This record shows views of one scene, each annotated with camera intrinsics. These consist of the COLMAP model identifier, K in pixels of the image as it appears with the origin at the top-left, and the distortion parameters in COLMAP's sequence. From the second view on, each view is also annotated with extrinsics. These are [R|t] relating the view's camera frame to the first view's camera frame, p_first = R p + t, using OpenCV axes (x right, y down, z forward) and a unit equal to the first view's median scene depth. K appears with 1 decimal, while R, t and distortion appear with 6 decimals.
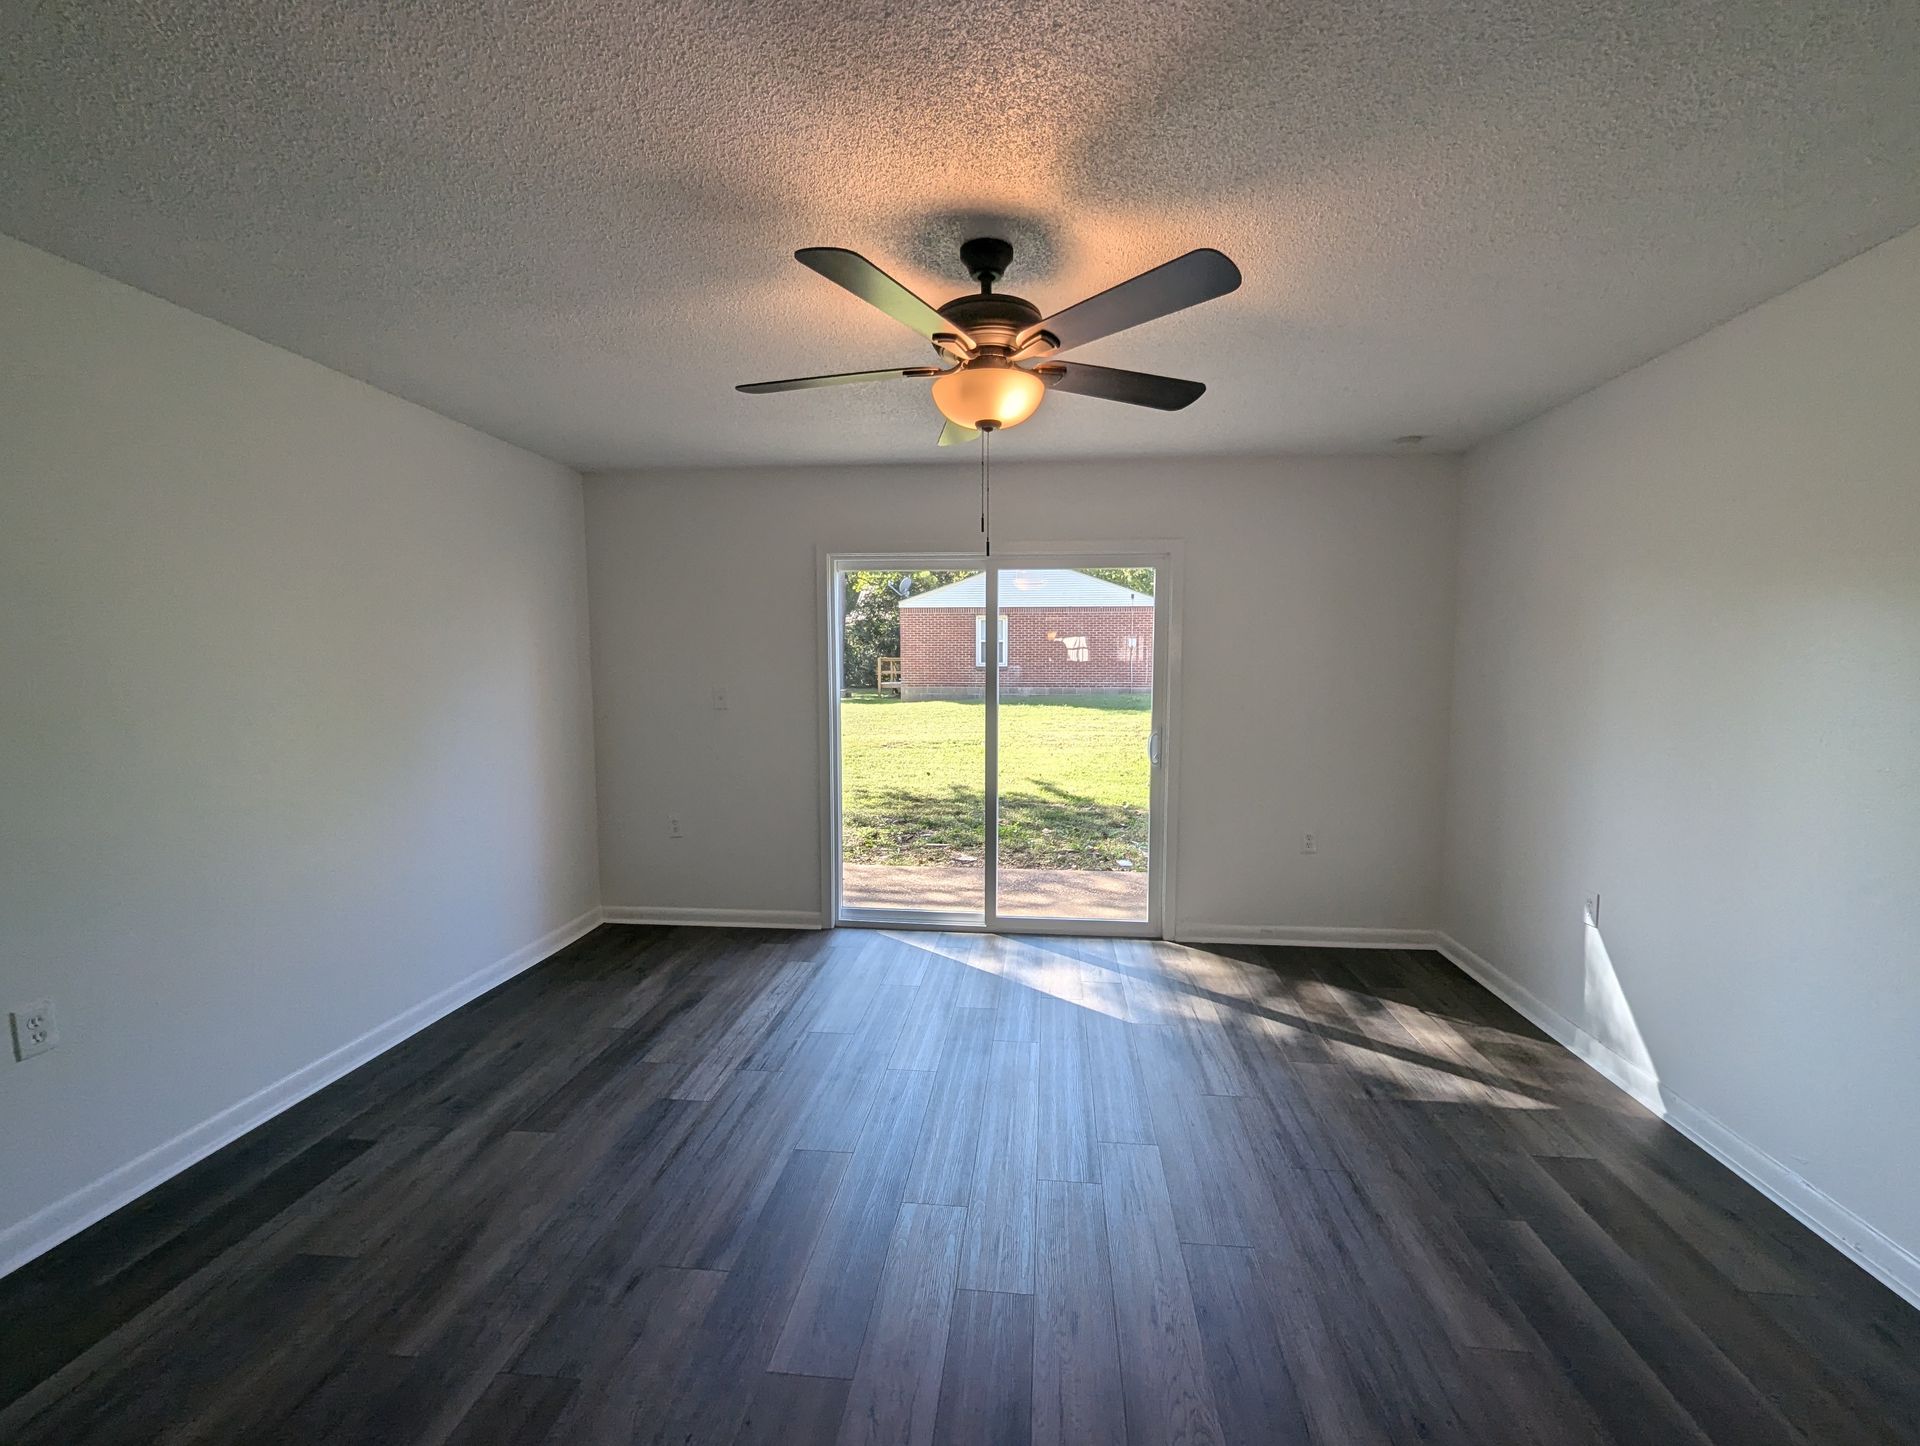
lens RADIAL K [[796.8, 0, 971.5], [0, 796.8, 729.8], [0, 0, 1]] dist [-0.002364, 0.000969]
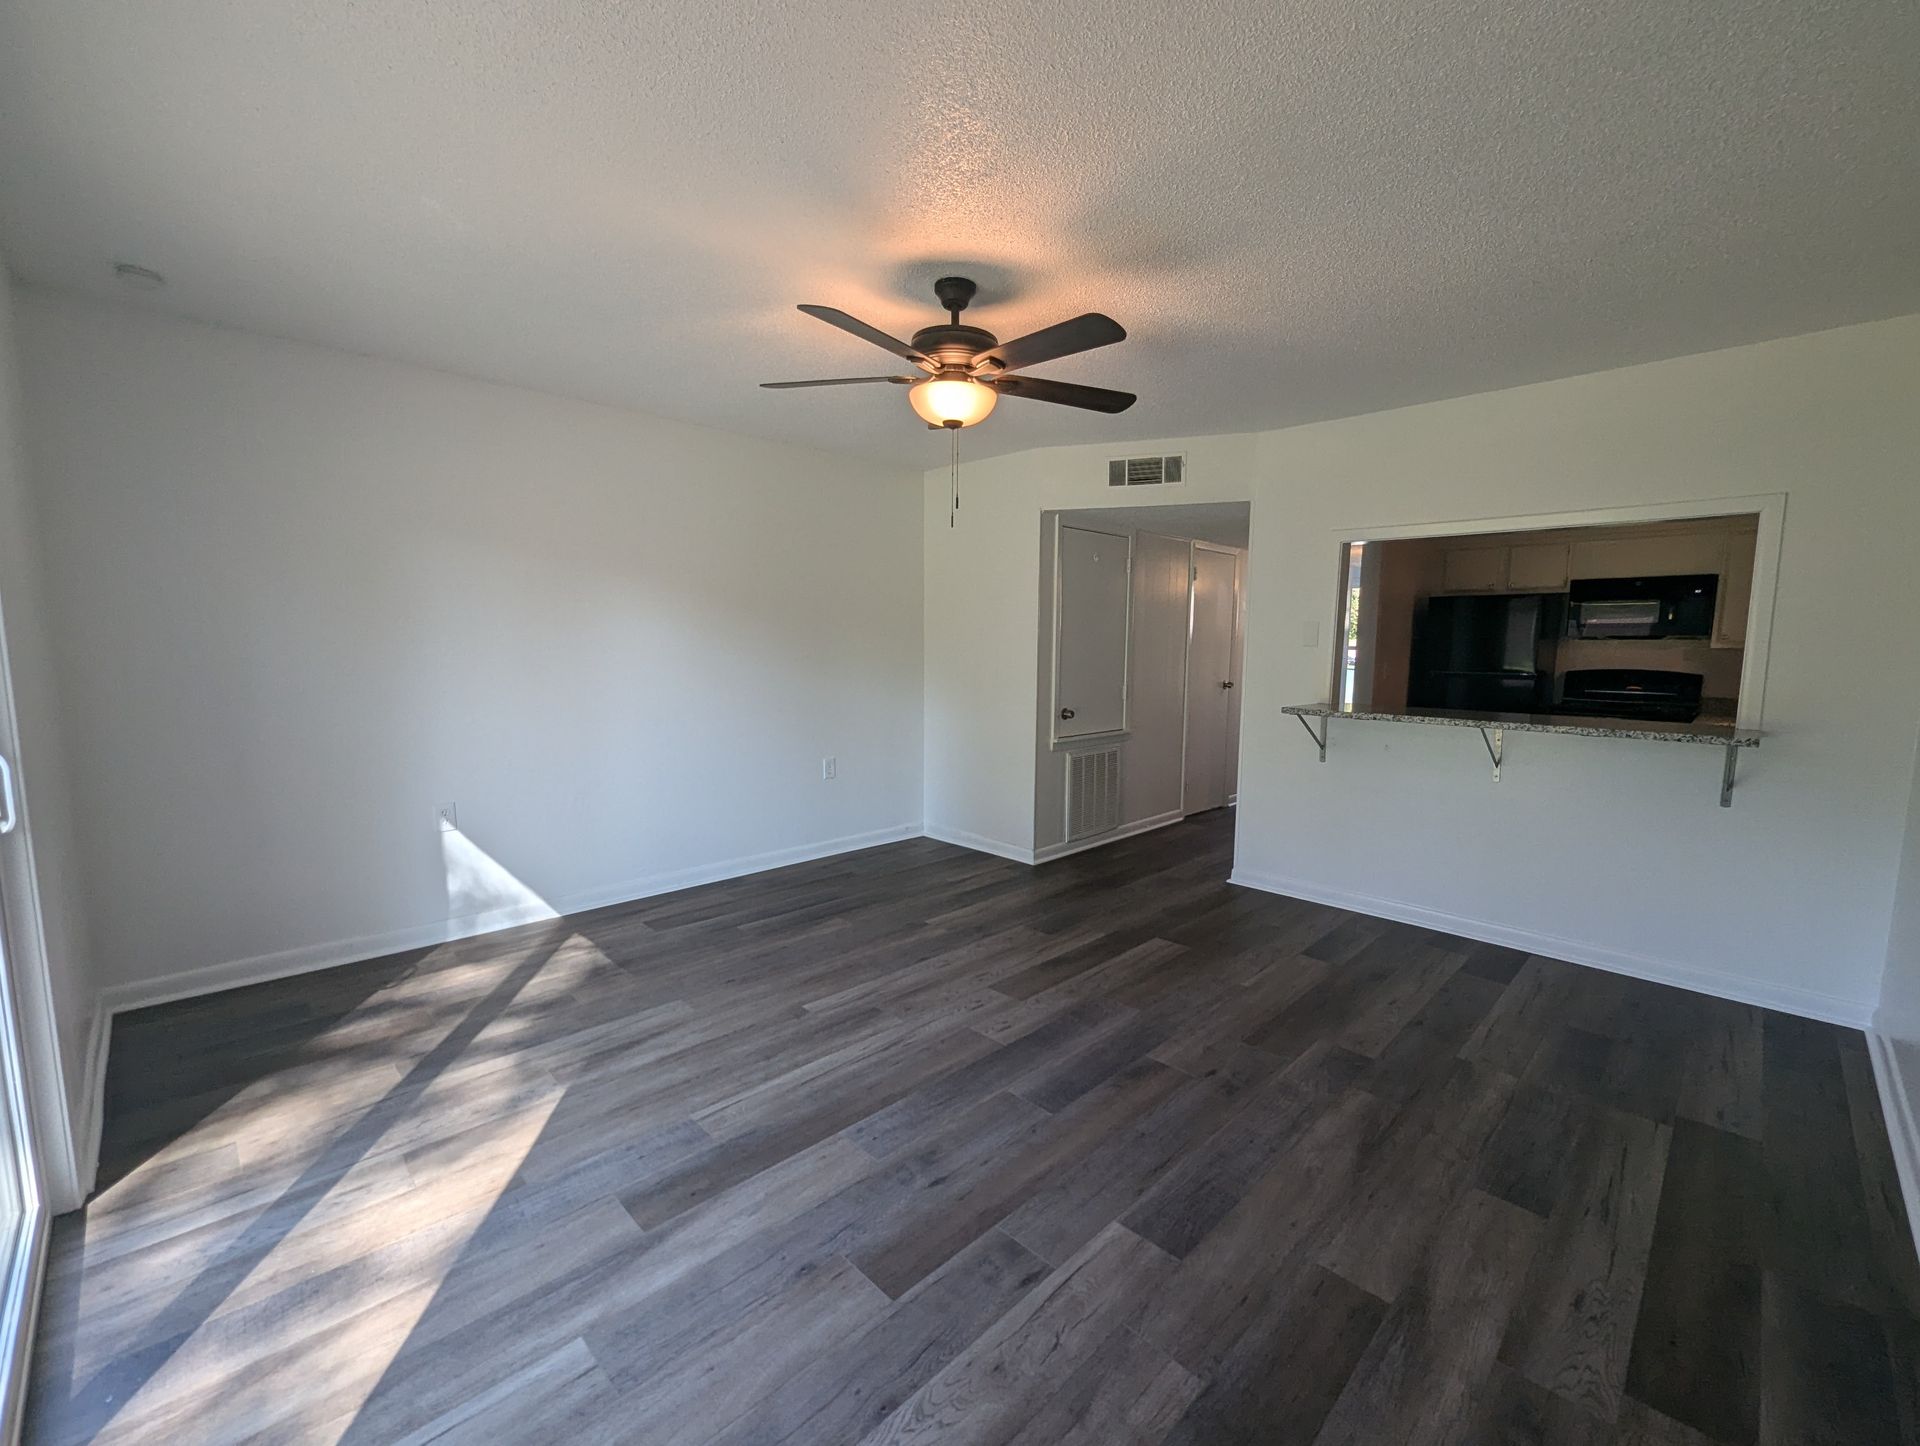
lens RADIAL K [[796.8, 0, 971.5], [0, 796.8, 729.8], [0, 0, 1]] dist [-0.002364, 0.000969]
pose [[-0.776111, -0.079512, 0.625563, -0.547083], [0.041588, 0.983405, 0.176592, -0.080360], [-0.629223, 0.163071, -0.759925, 1.319816]]
